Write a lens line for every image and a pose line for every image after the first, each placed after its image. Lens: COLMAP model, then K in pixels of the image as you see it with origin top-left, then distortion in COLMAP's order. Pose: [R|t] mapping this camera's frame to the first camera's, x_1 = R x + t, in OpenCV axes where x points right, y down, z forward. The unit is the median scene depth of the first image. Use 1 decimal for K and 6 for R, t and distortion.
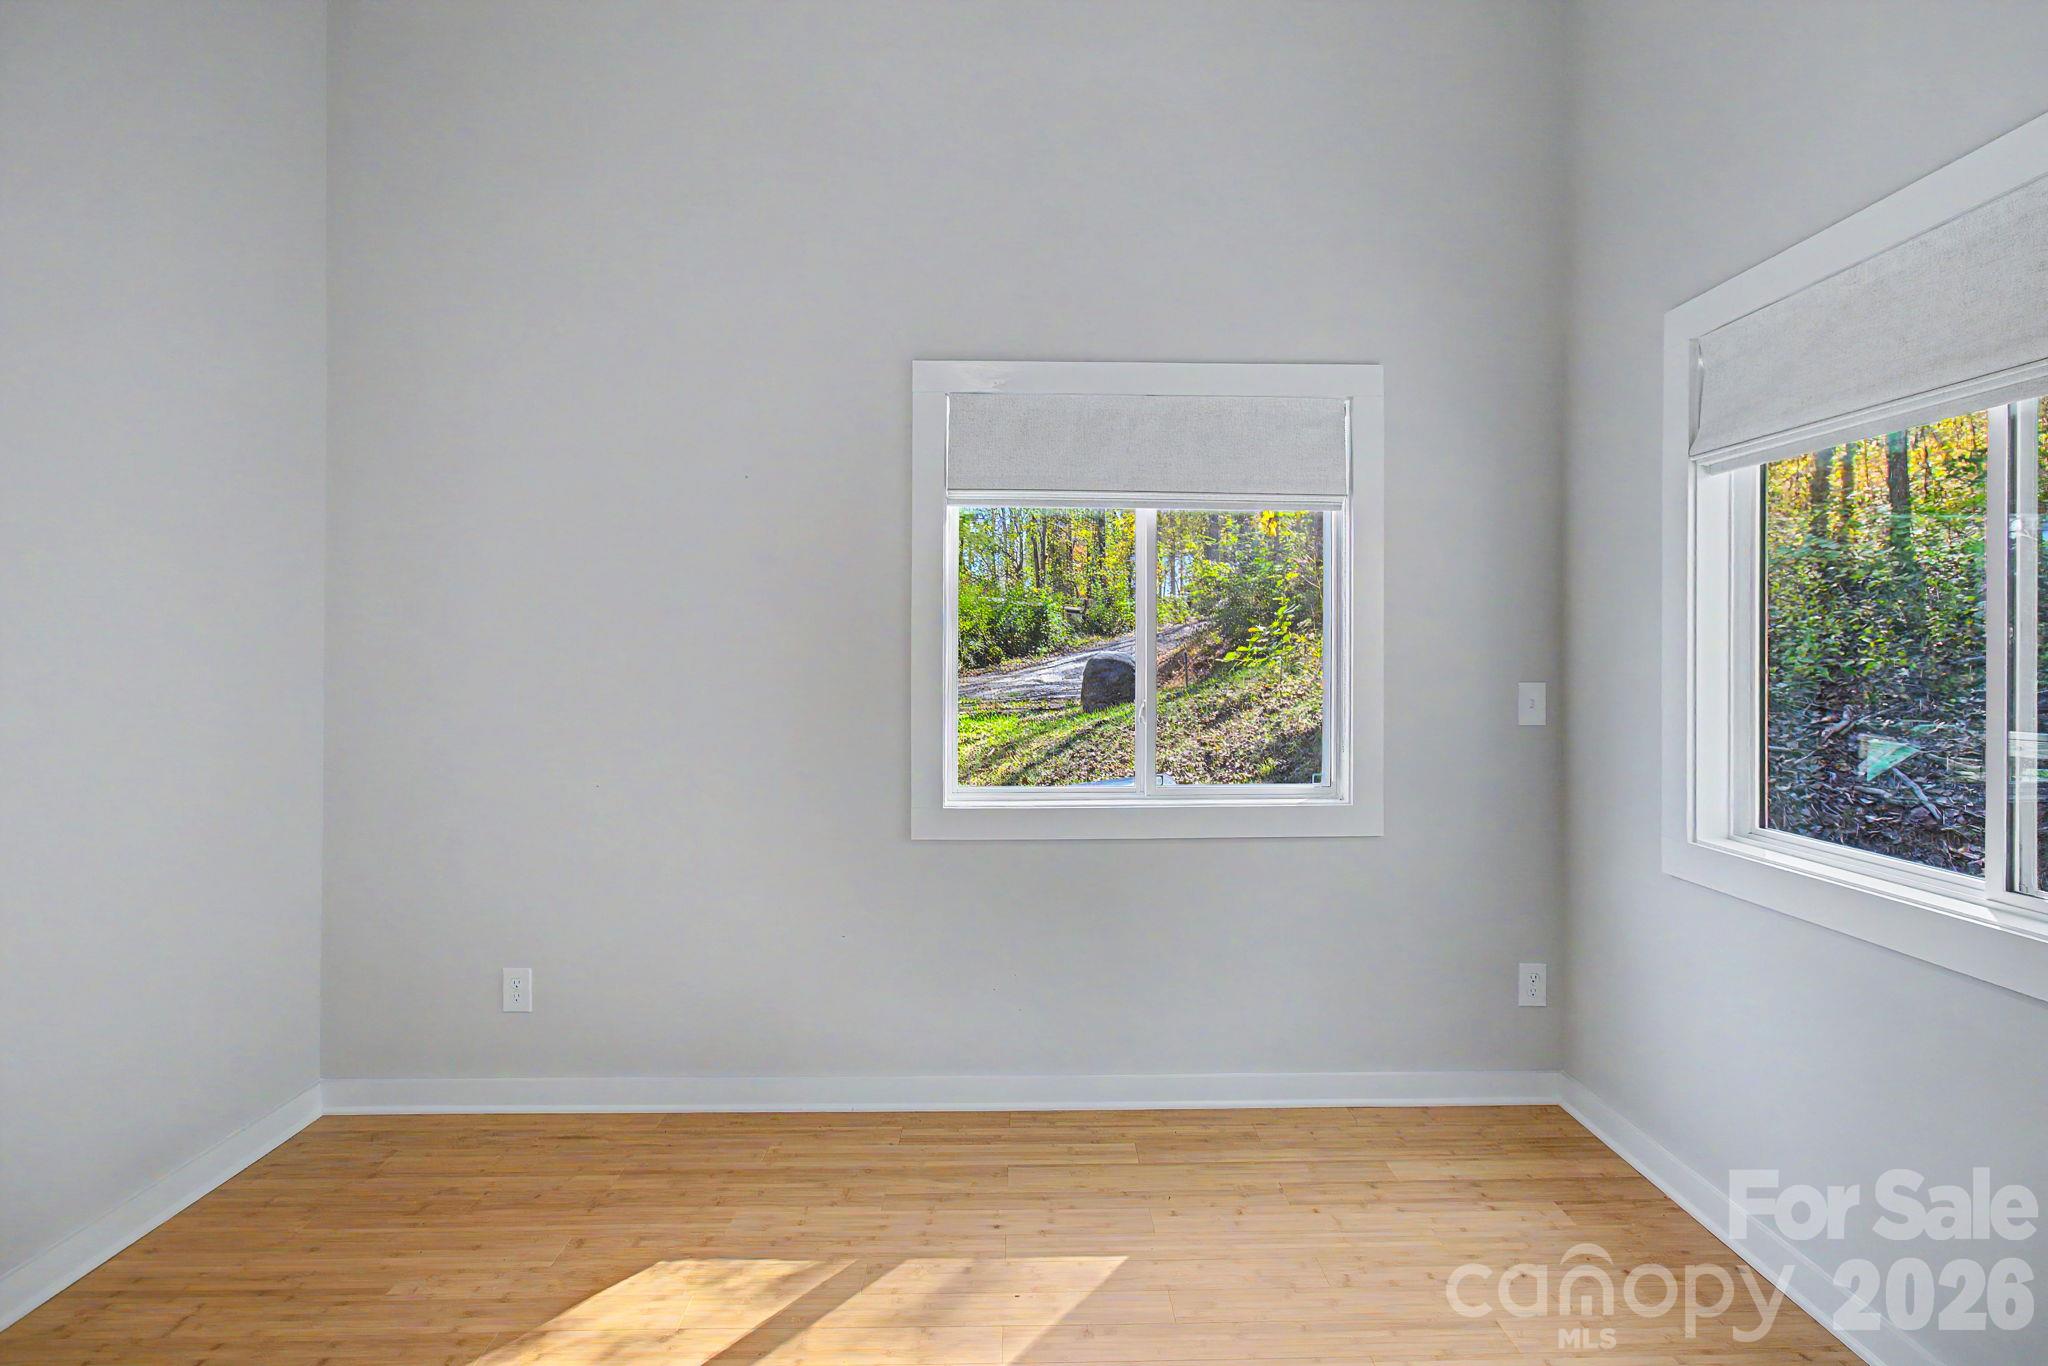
lens RADIAL K [[943.2, 0, 1007.6], [0, 943.2, 653.5], [0, 0, 1]] dist [-0.011961, 0.001827]
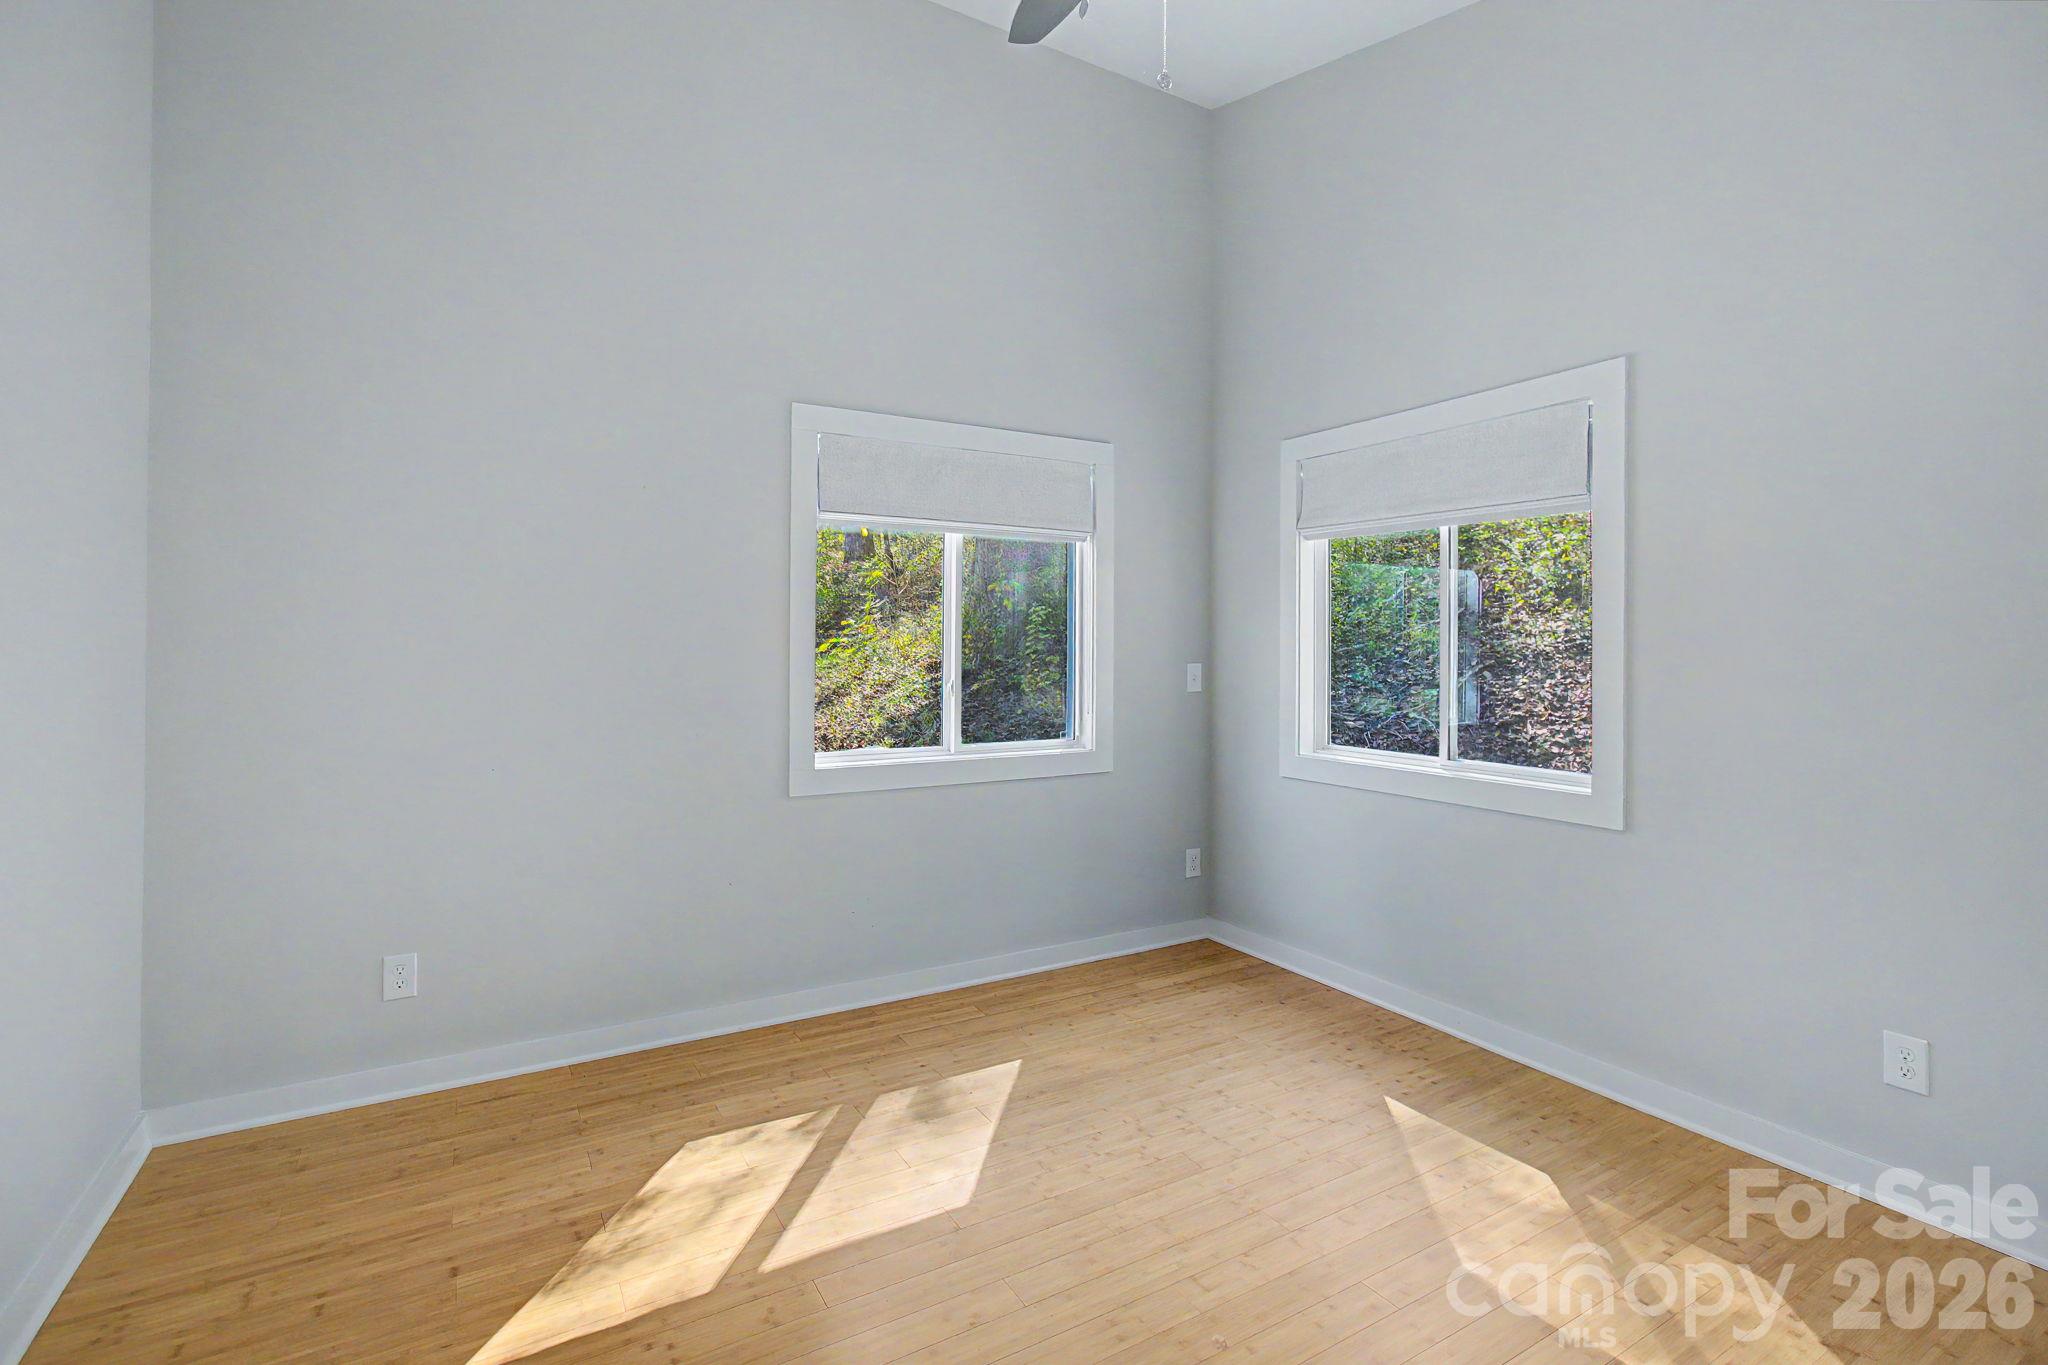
lens RADIAL K [[1002.8, 0, 981.4], [0, 1002.8, 648.2], [0, 0, 1]] dist [-0.022492, 0.005829]
pose [[0.873090, 0.000656, 0.487558, -0.588453], [-0.002754, 0.999990, 0.003588, 0.000853], [-0.487551, -0.004475, 0.873083, -0.274353]]
